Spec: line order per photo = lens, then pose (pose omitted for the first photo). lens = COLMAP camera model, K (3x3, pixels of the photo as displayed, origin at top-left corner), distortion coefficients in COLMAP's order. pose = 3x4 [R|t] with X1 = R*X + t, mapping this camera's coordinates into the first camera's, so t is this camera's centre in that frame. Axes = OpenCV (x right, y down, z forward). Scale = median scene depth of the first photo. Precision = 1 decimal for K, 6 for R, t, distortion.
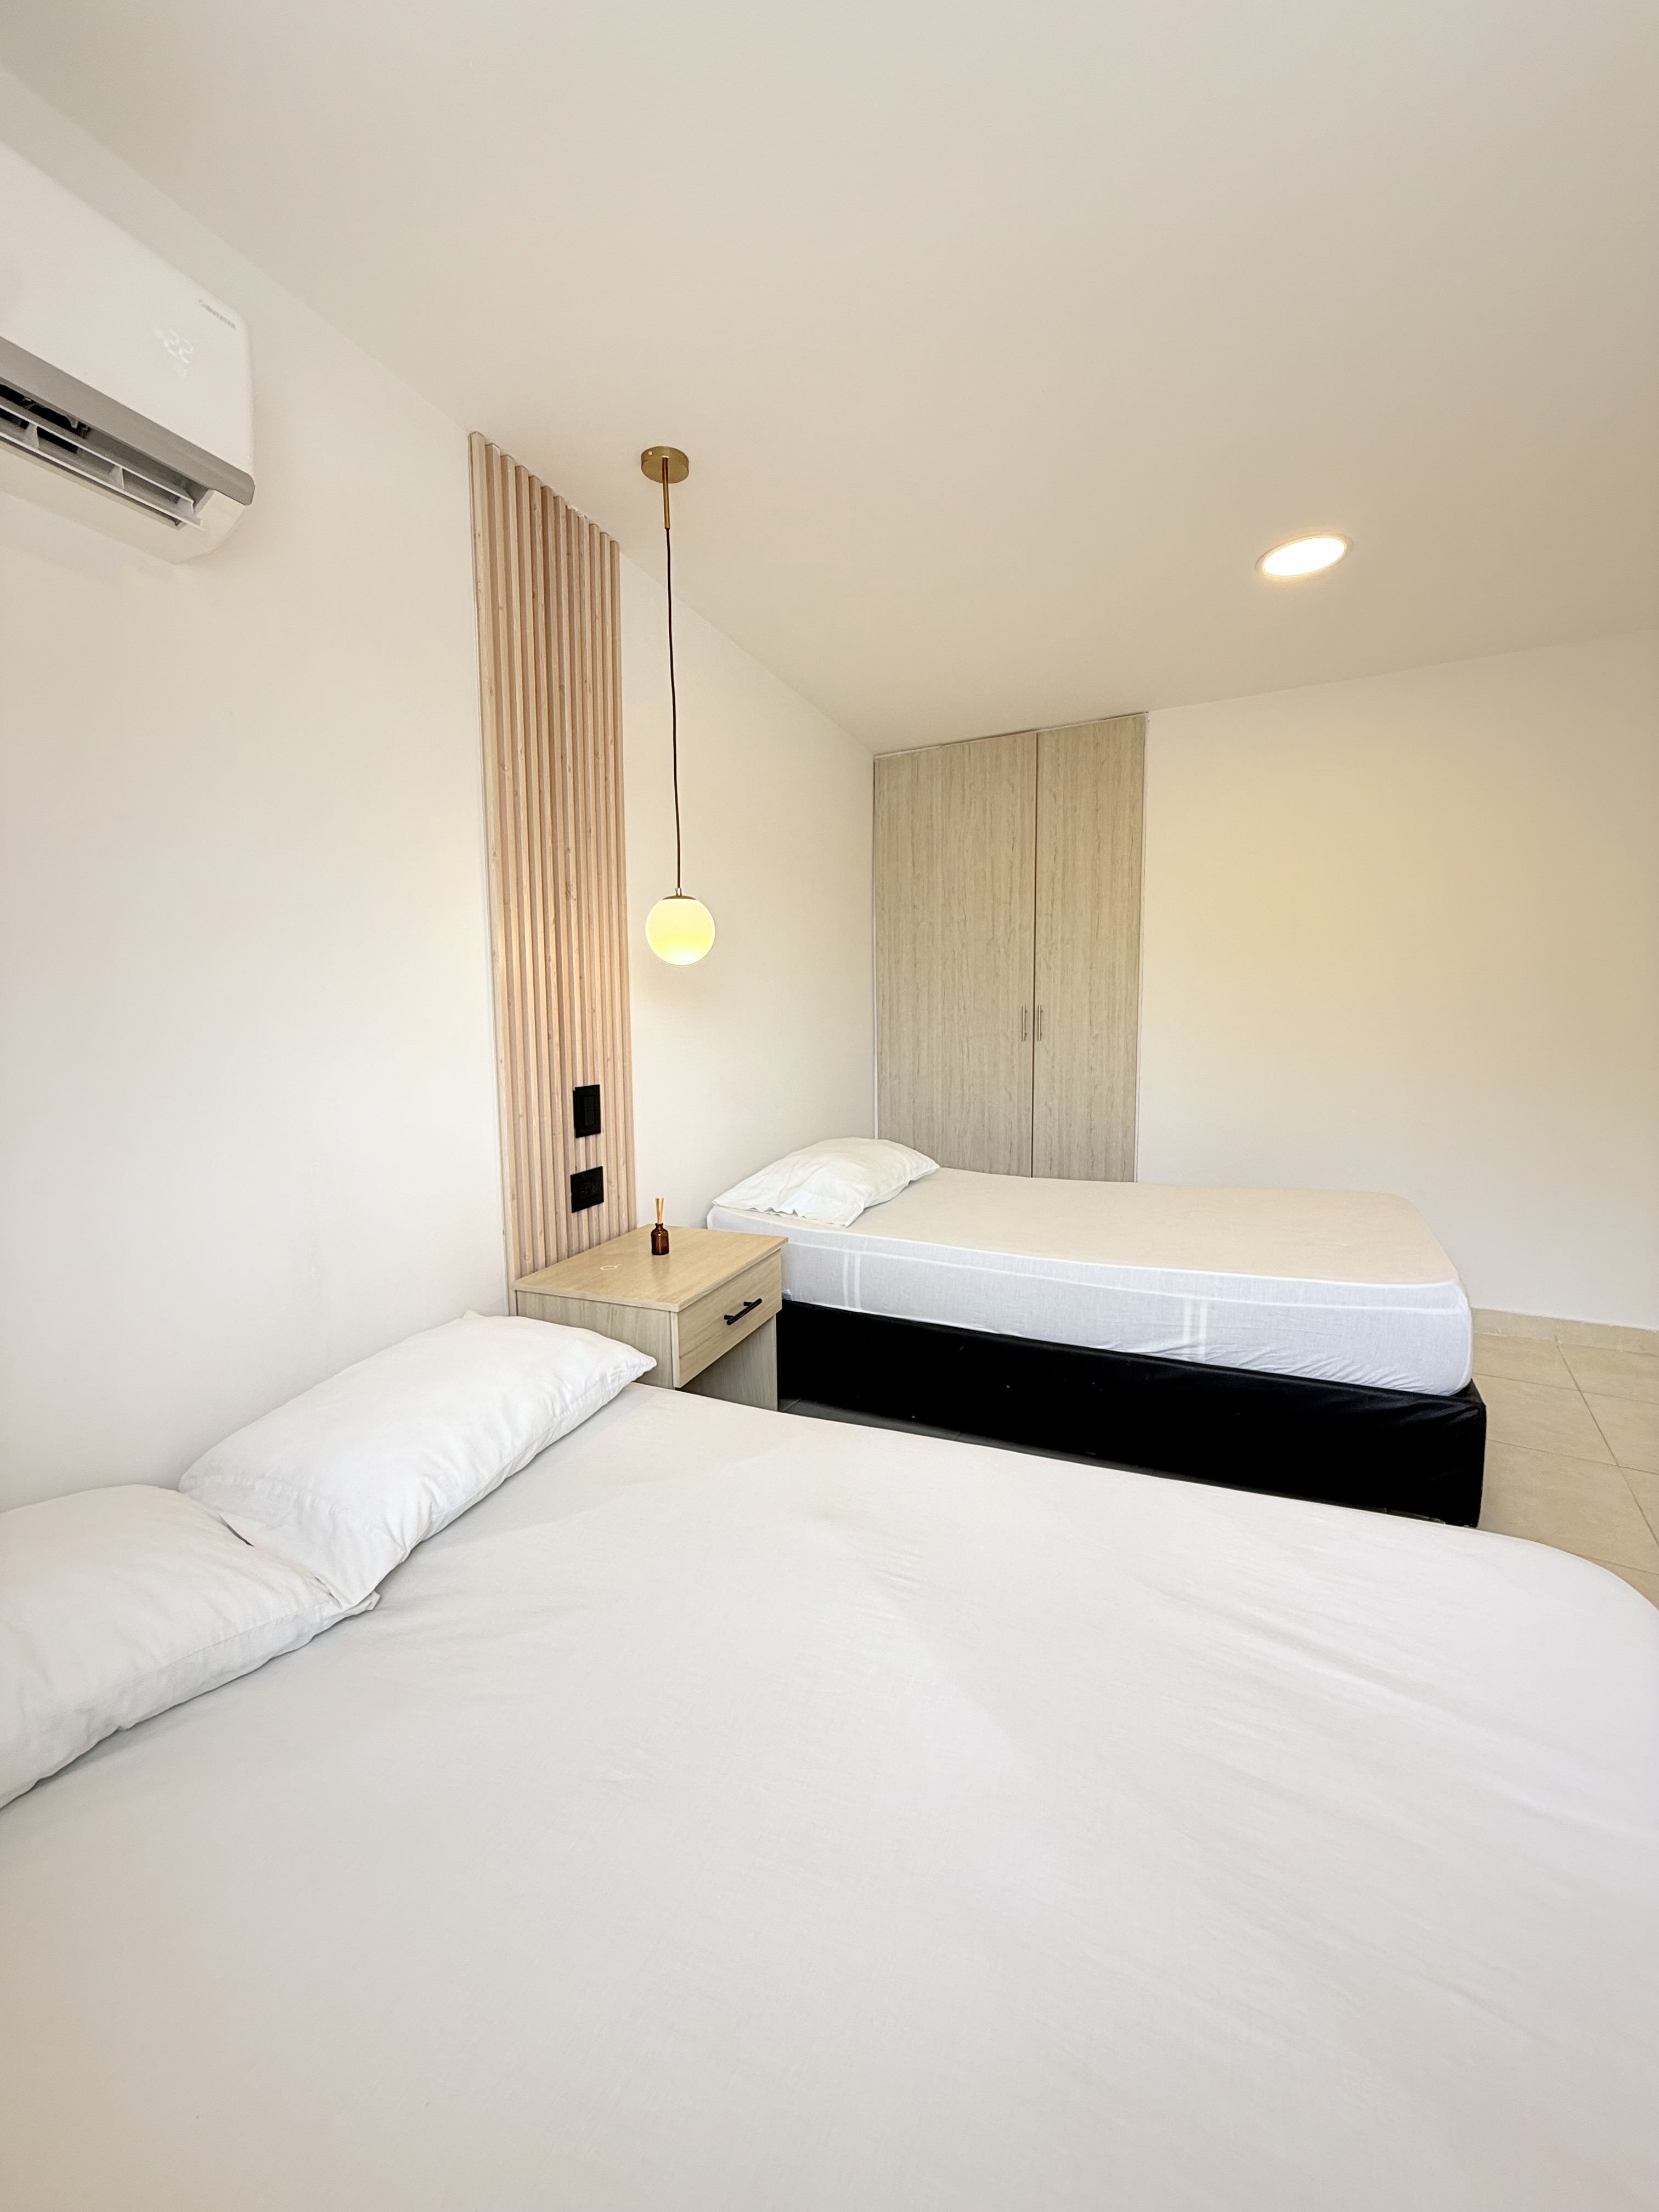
lens RADIAL K [[881.6, 0, 820.4], [0, 881.6, 1099.4], [0, 0, 1]] dist [-0.000603, -0.000140]
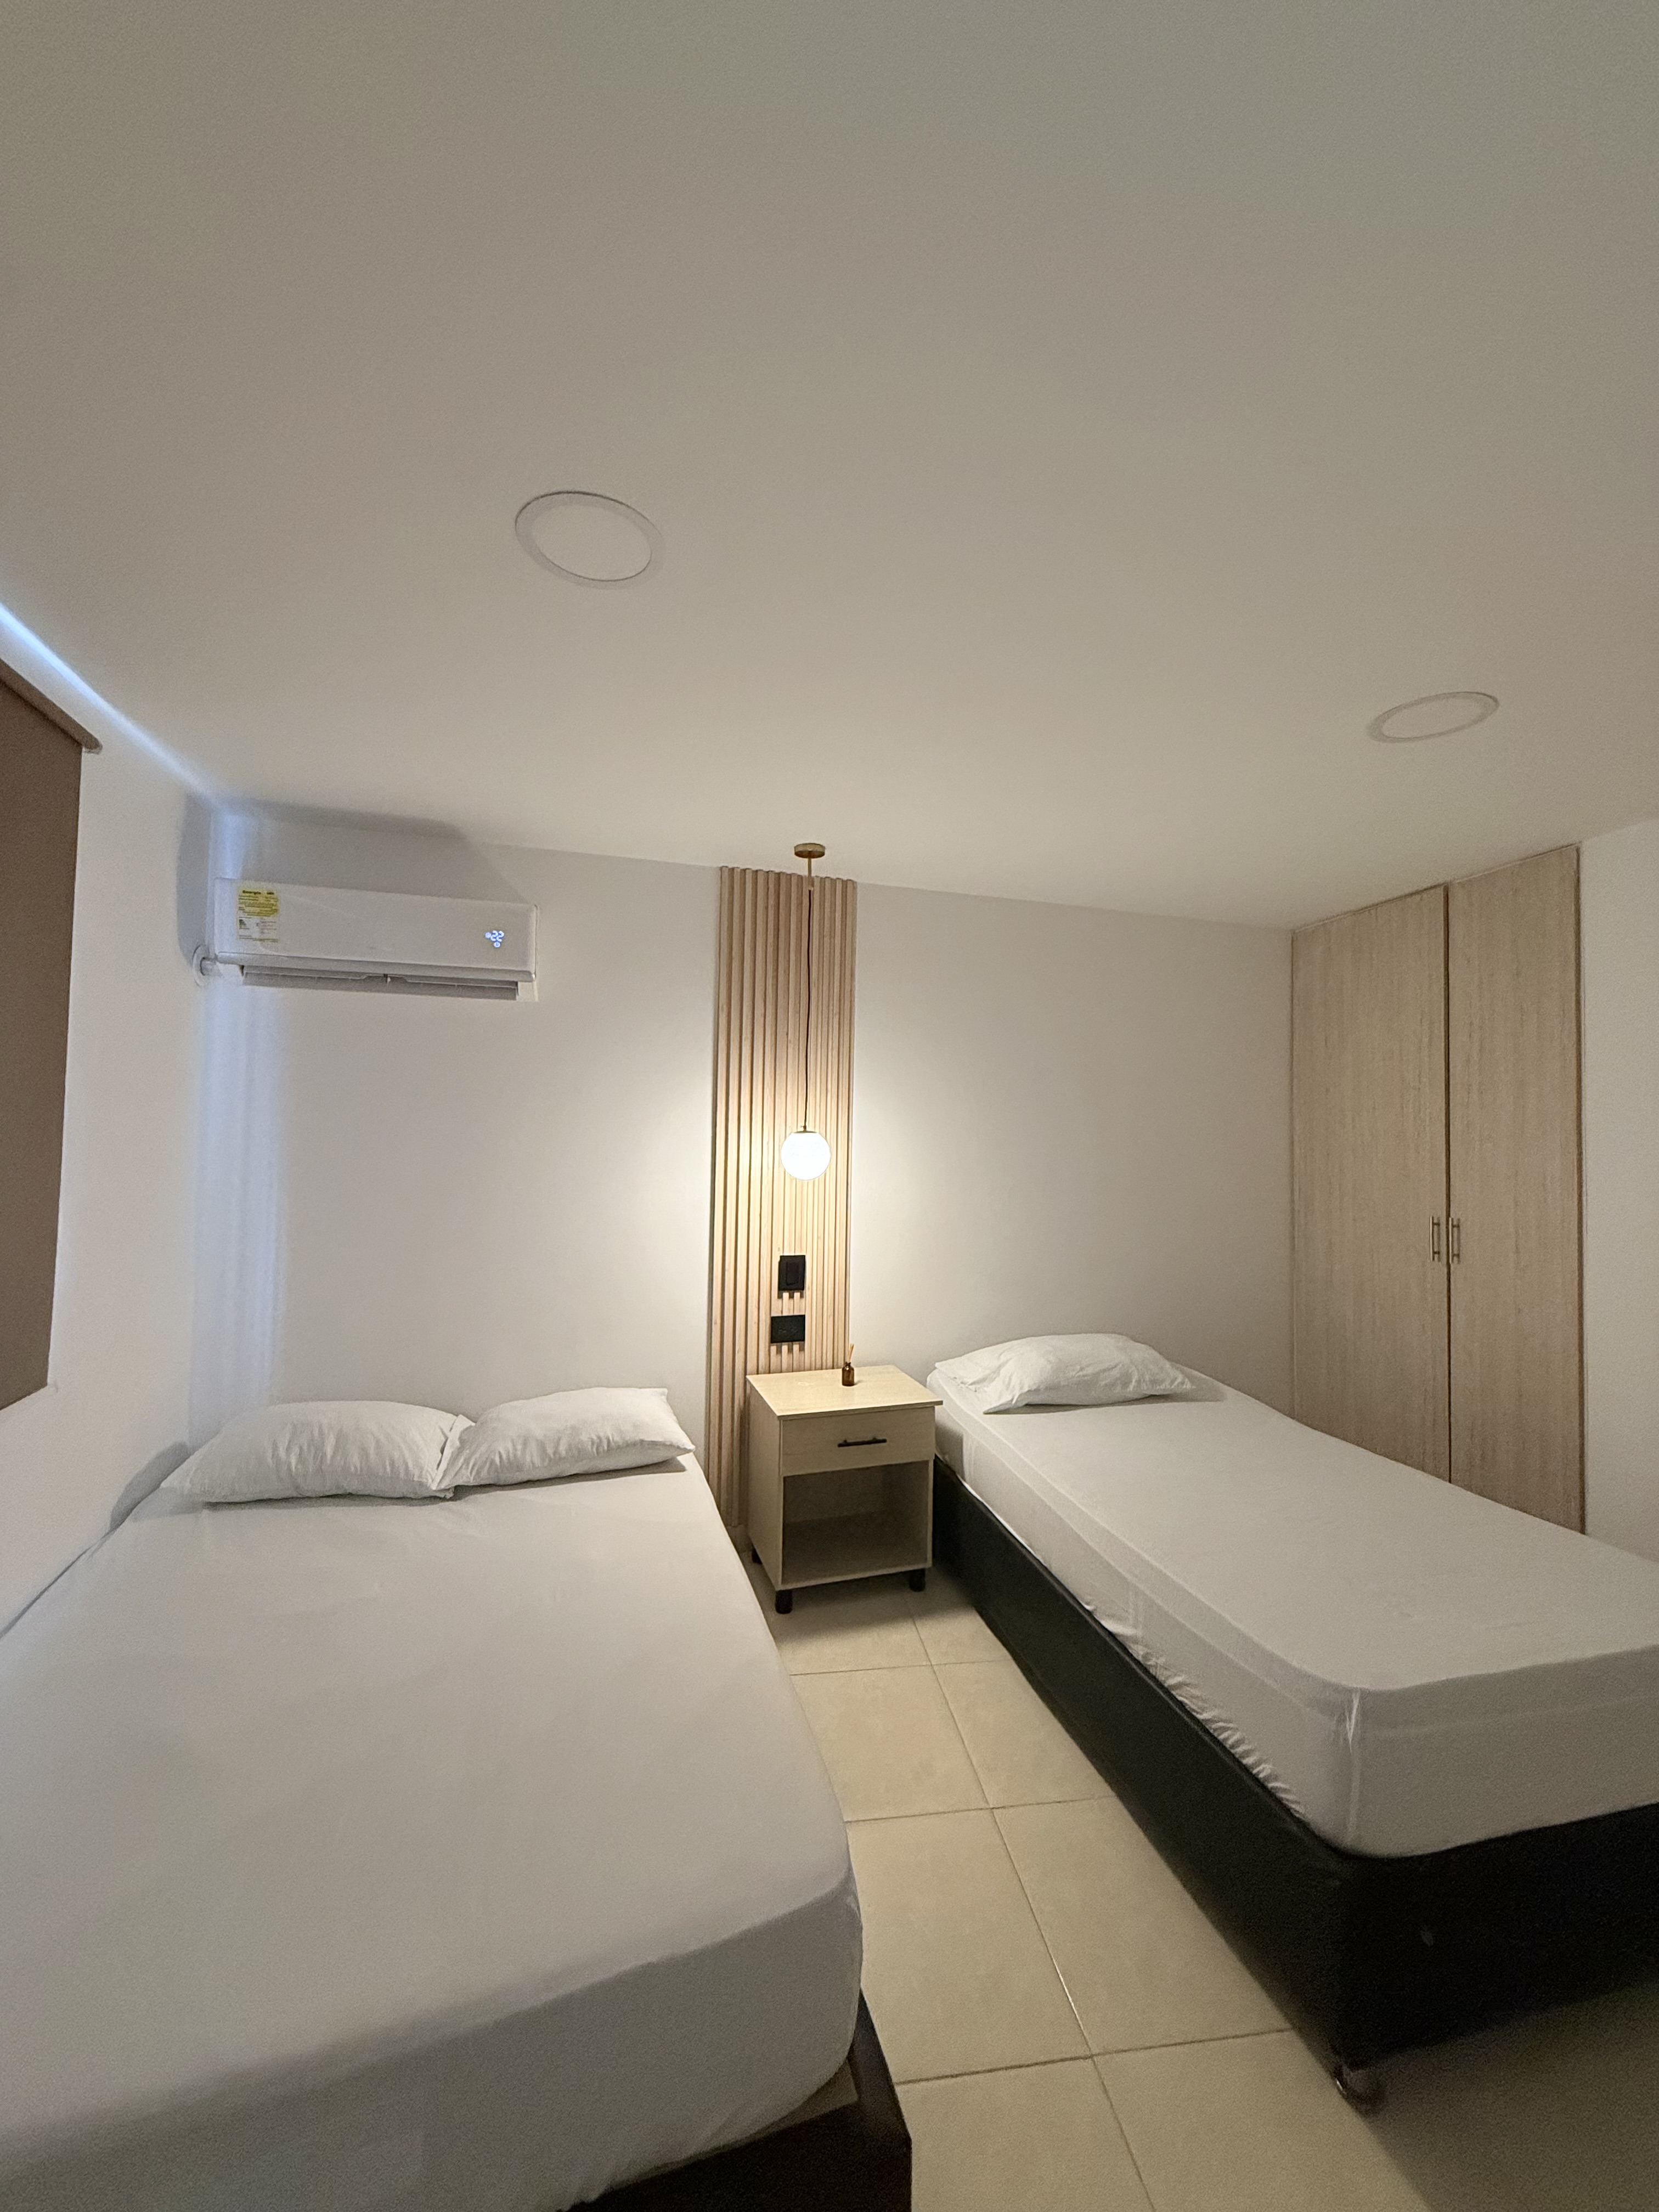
lens RADIAL K [[881.6, 0, 818.3], [0, 881.6, 1101.6], [0, 0, 1]] dist [-0.000603, -0.000140]
pose [[0.637725, 0.000328, -0.770264, 0.508033], [-0.105171, 0.990672, -0.086653, -0.084847], [0.763050, 0.136270, 0.631811, 0.060197]]
